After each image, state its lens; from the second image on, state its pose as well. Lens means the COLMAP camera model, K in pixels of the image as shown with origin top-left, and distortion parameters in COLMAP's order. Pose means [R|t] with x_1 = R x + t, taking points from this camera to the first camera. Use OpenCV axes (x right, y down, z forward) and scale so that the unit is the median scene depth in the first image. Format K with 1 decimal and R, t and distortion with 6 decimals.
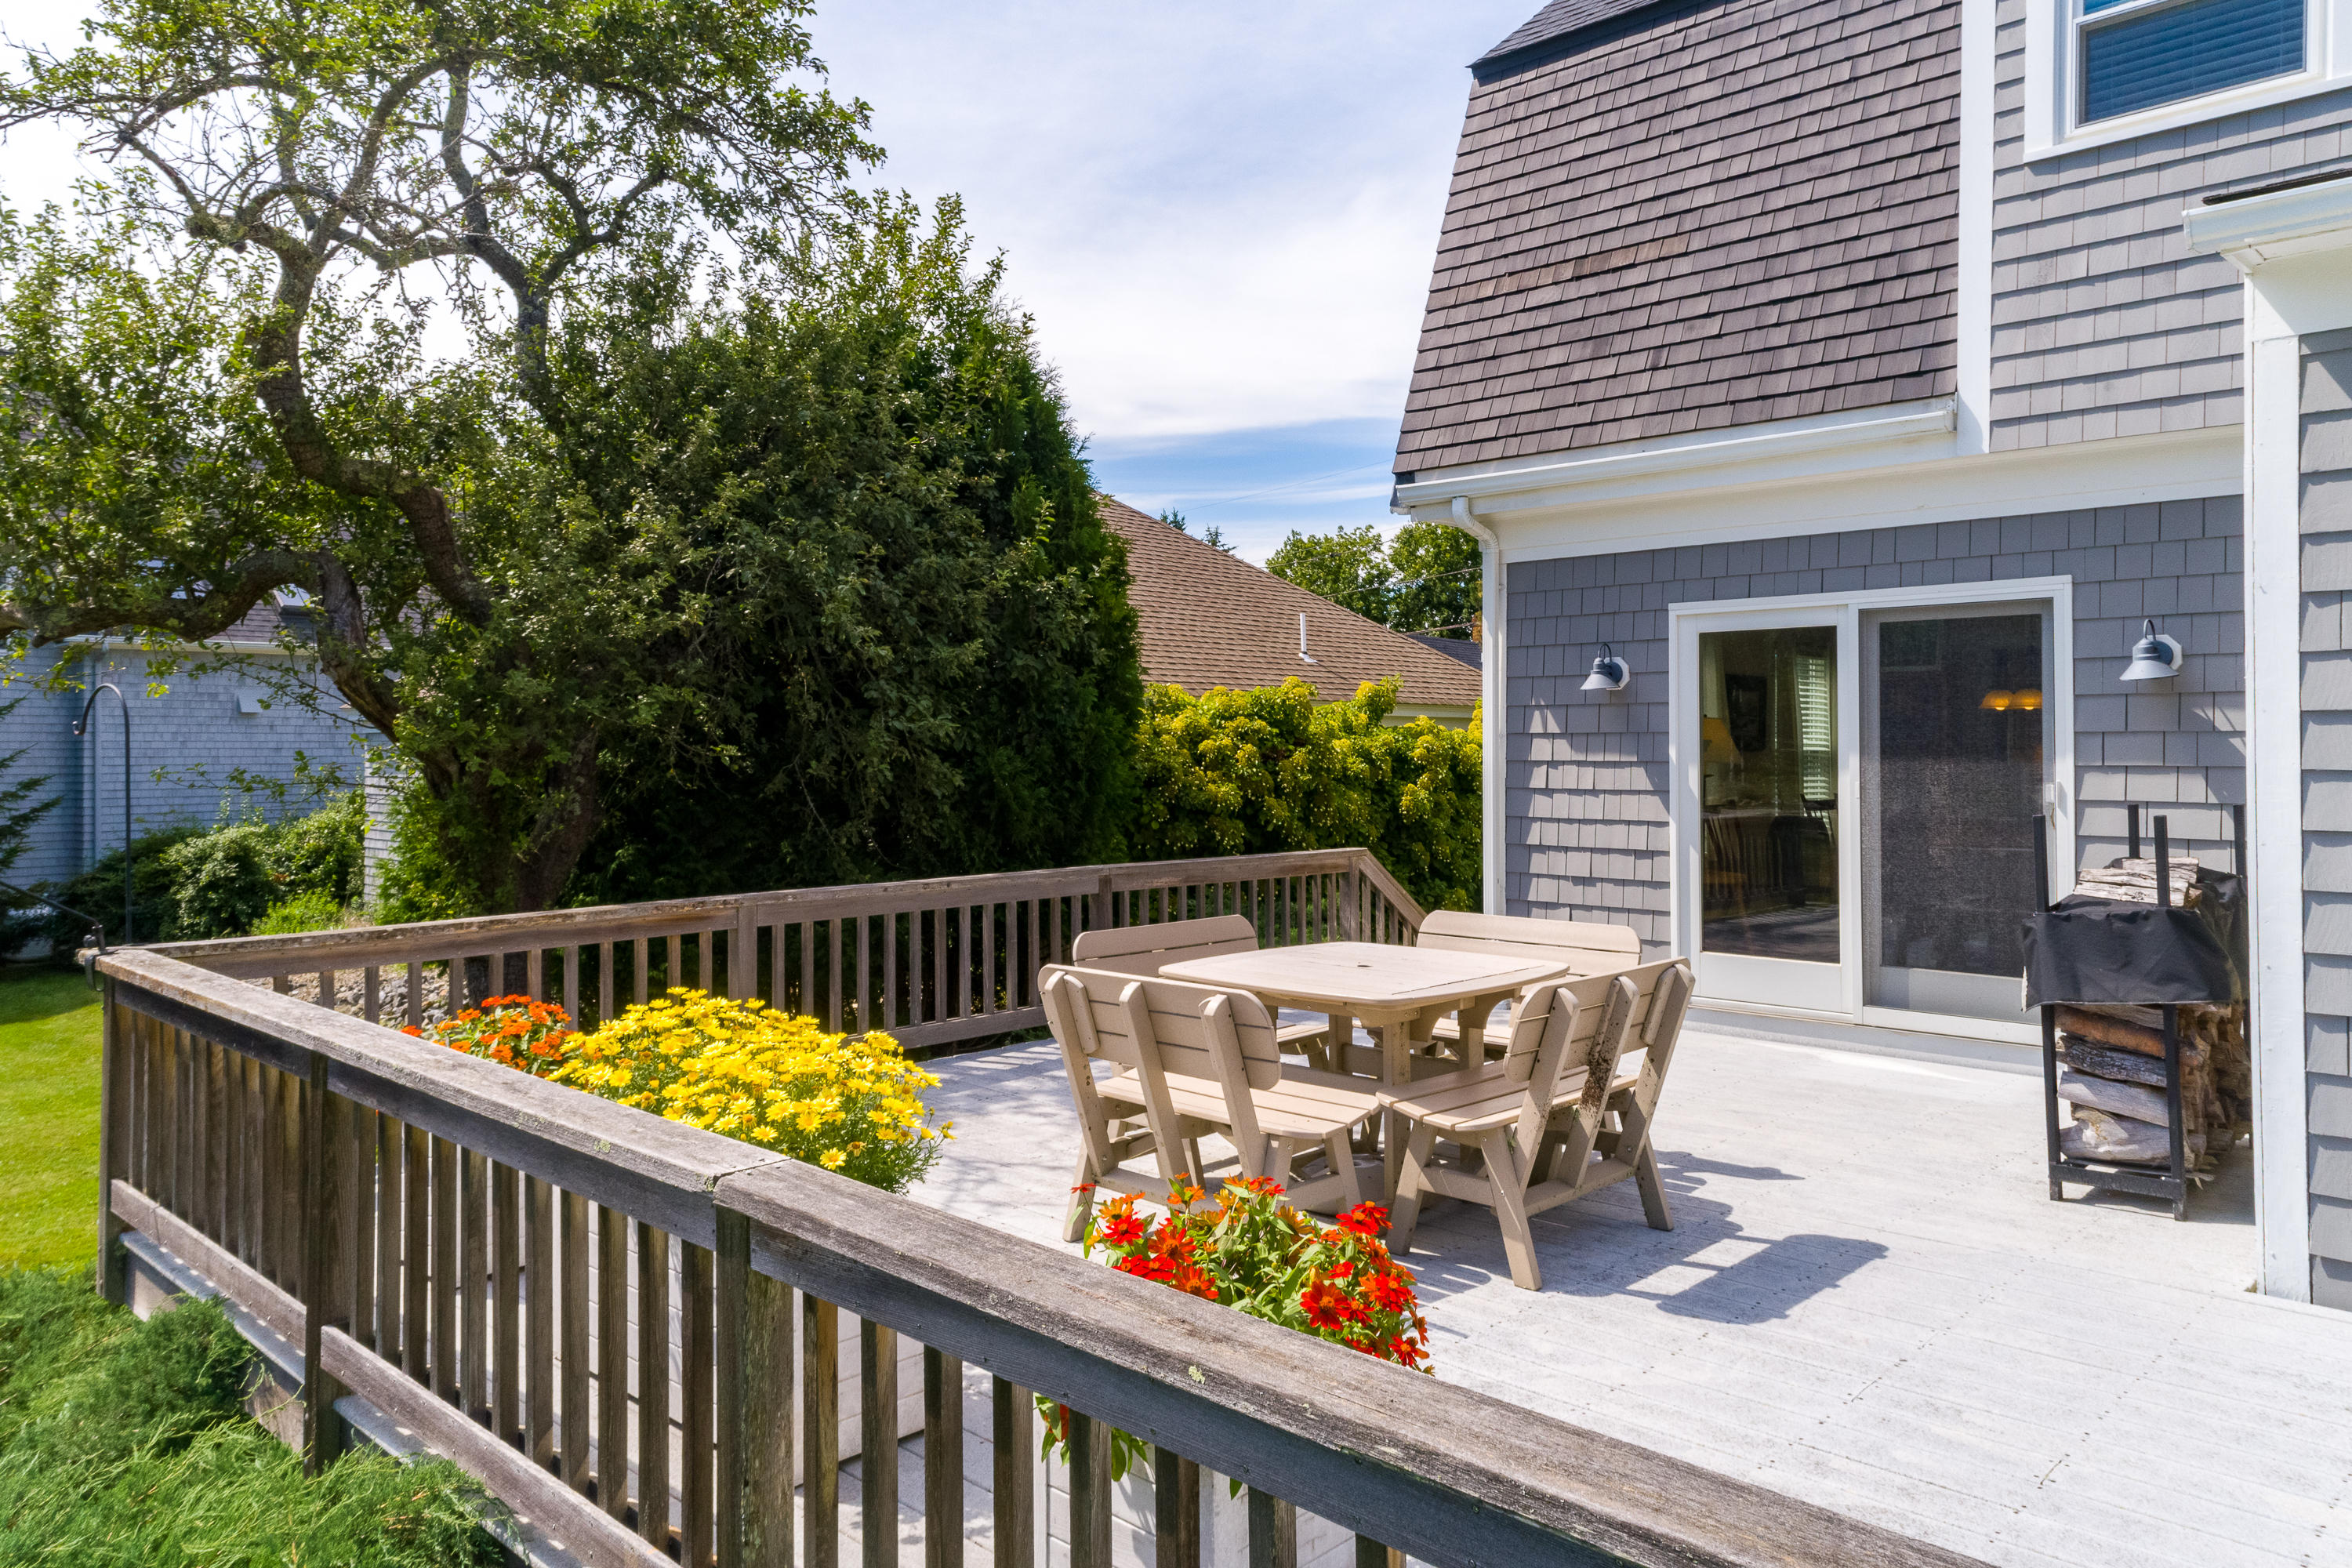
lens RADIAL K [[1592.6, 0, 1172.9], [0, 1592.6, 721.4], [0, 0, 1]] dist [0.034322, 0.001991]
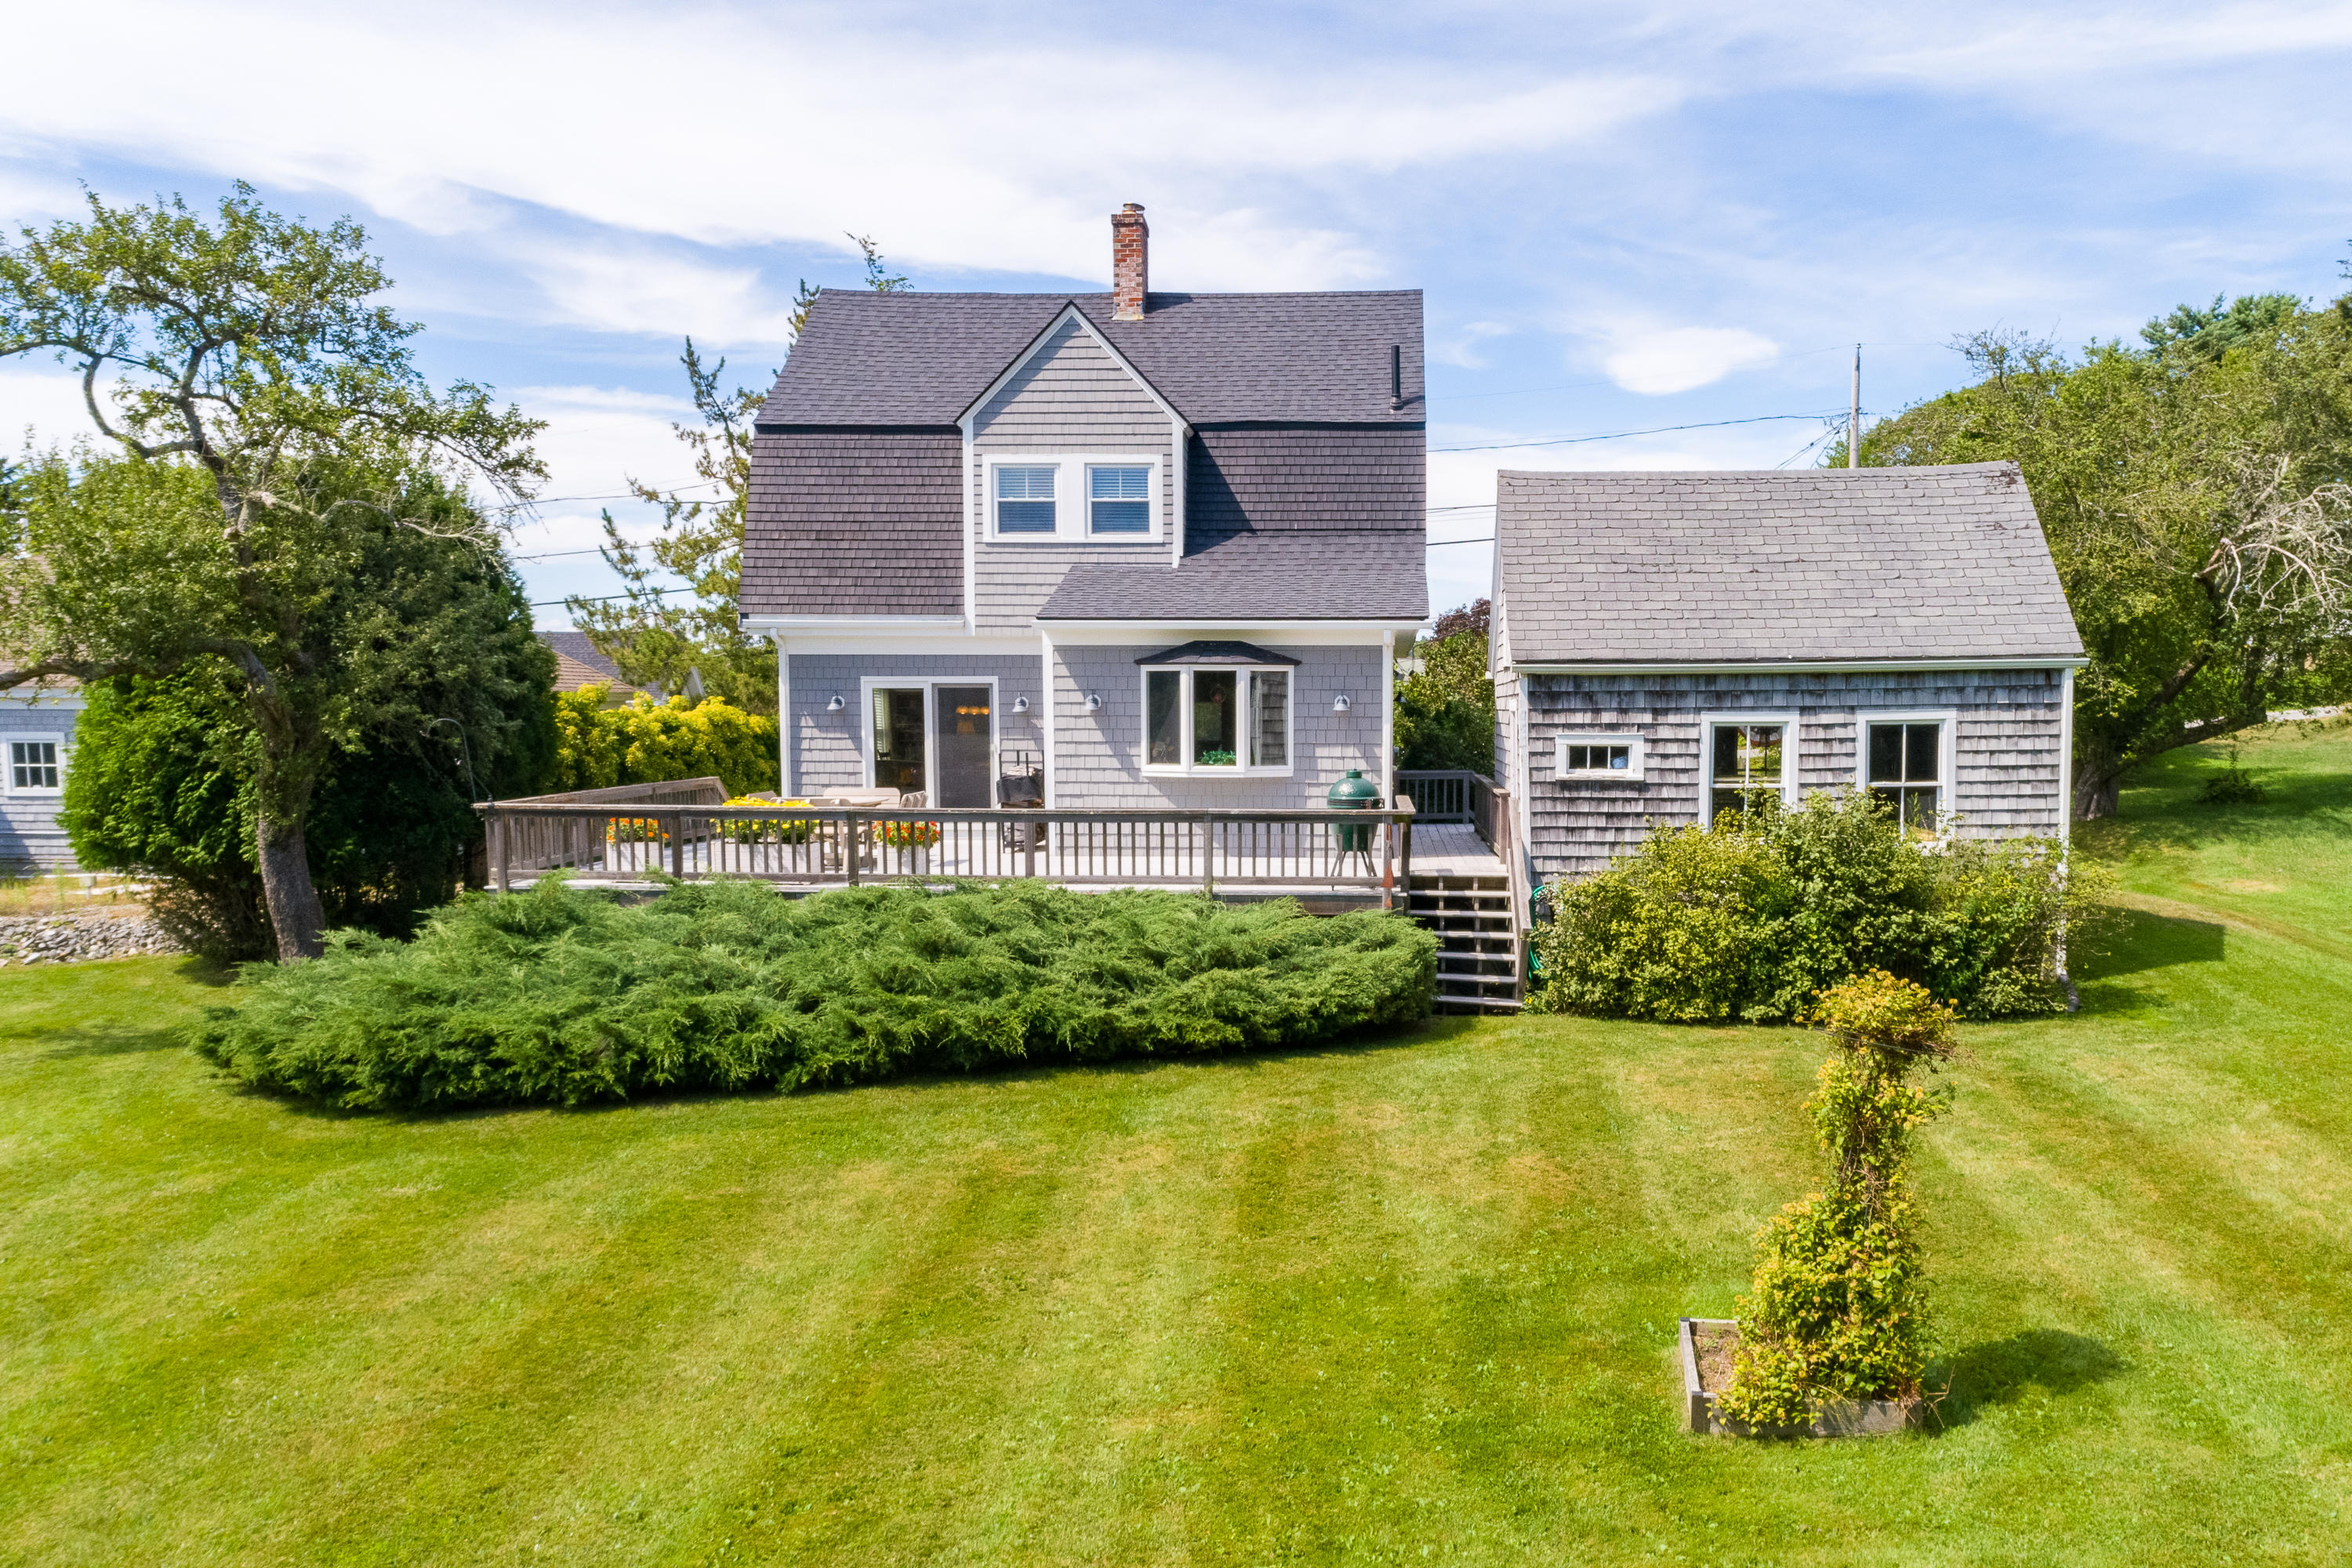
lens RADIAL K [[1836.6, 0, 1289.5], [0, 1836.6, 896.6], [0, 0, 1]] dist [0.018628, 0.000259]
pose [[0.754603, -0.067480, 0.652703, -1.113107], [-0.012812, 0.992993, 0.117473, -0.076608], [-0.656057, -0.097008, 0.748451, -1.687745]]
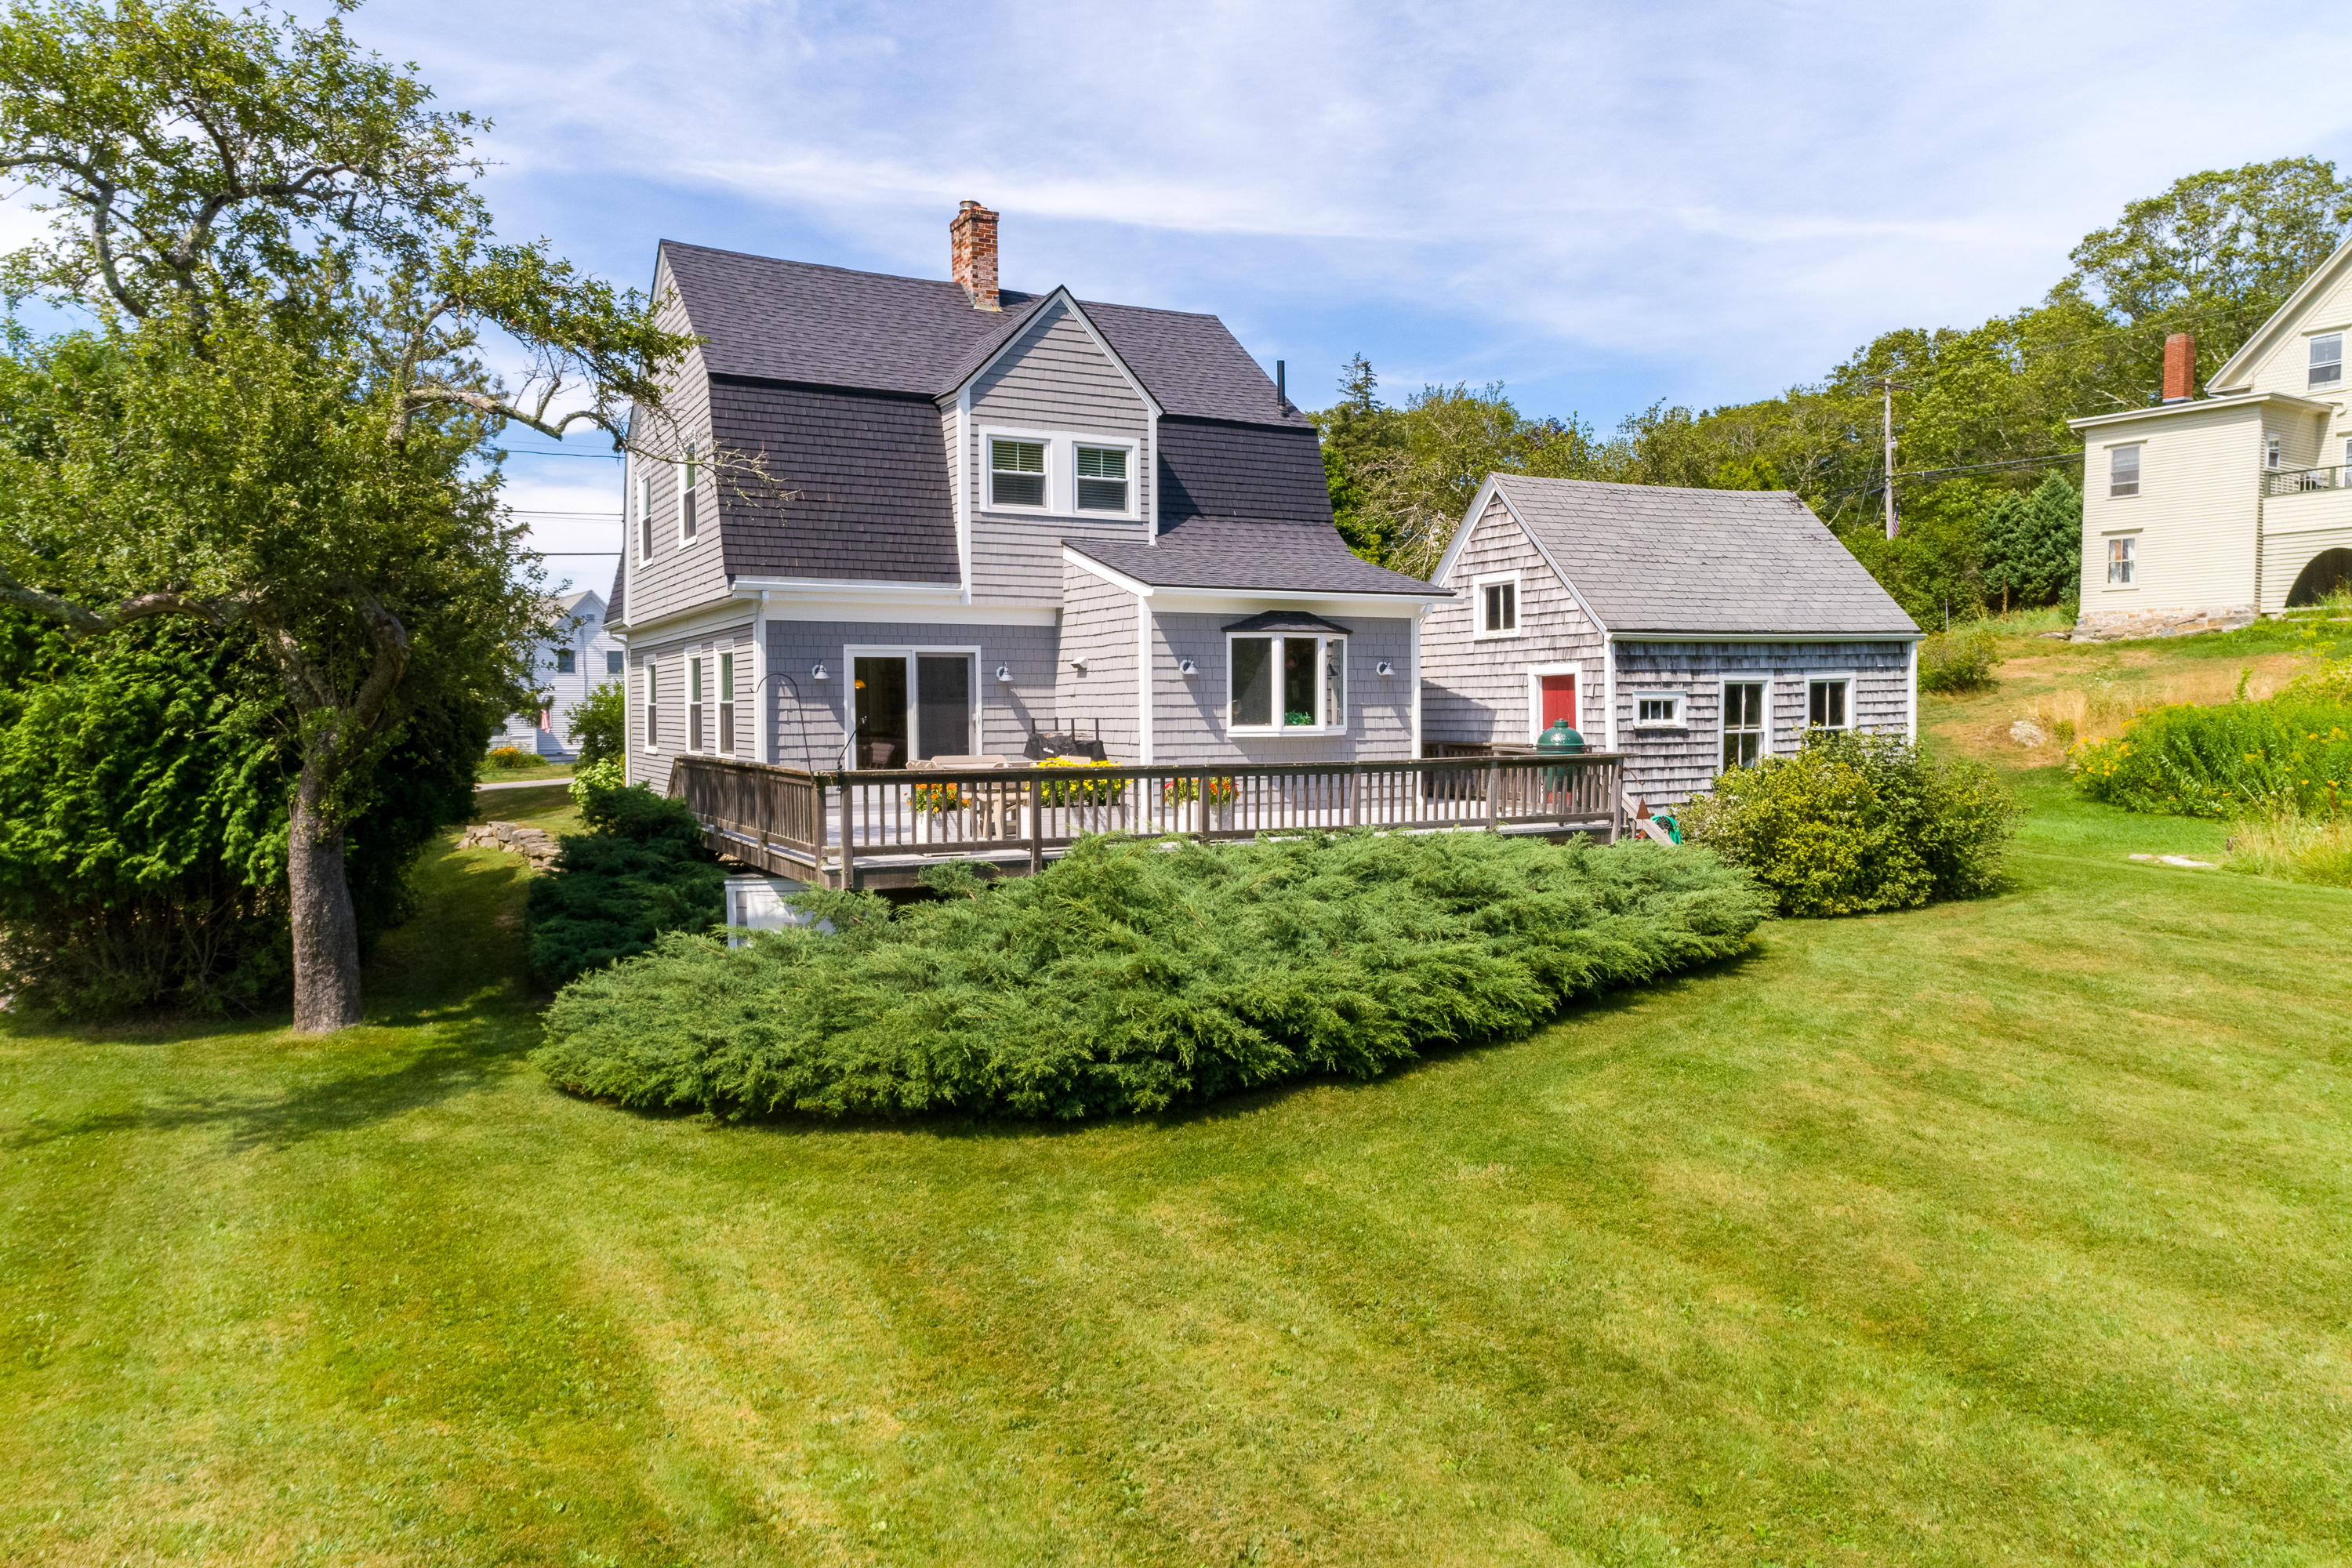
lens RADIAL K [[1581.0, 0, 1176.0], [0, 1581.0, 784.0], [0, 0, 1]] dist [0.024874, 0.000388]
pose [[0.310702, -0.048144, 0.949287, -1.828684], [-0.008713, 0.998530, 0.053494, 0.006449], [-0.950468, -0.024892, 0.309826, -0.245978]]
